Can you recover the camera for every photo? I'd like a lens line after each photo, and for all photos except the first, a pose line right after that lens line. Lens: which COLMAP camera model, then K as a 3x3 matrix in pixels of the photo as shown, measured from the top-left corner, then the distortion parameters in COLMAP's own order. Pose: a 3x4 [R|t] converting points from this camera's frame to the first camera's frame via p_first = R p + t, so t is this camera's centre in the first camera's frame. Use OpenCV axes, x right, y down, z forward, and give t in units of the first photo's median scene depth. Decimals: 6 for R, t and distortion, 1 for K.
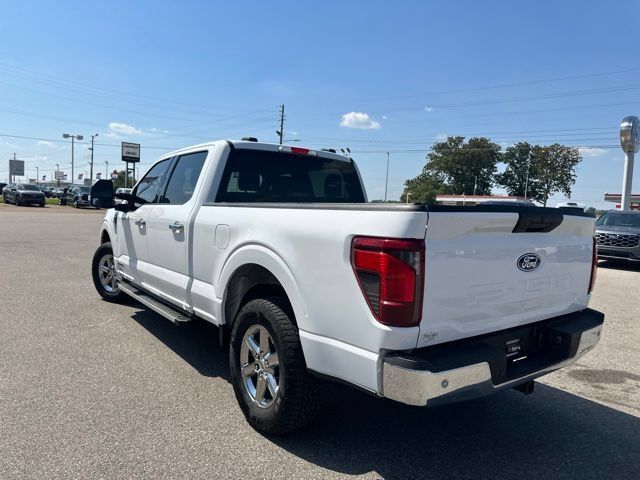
lens RADIAL K [[449.7, 0, 322.2], [0, 449.7, 237.6], [0, 0, 1]] dist [0.045346, -0.055298]
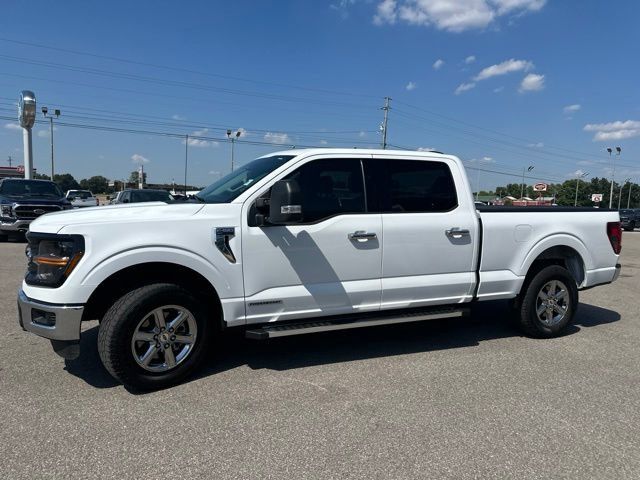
lens RADIAL K [[449.7, 0, 323.9], [0, 449.7, 243.2], [0, 0, 1]] dist [0.045346, -0.055298]
pose [[0.235113, -0.126559, 0.963693, -1.497831], [0.049730, 0.991754, 0.118111, -0.148037], [-0.970695, 0.020155, 0.239468, 1.065674]]
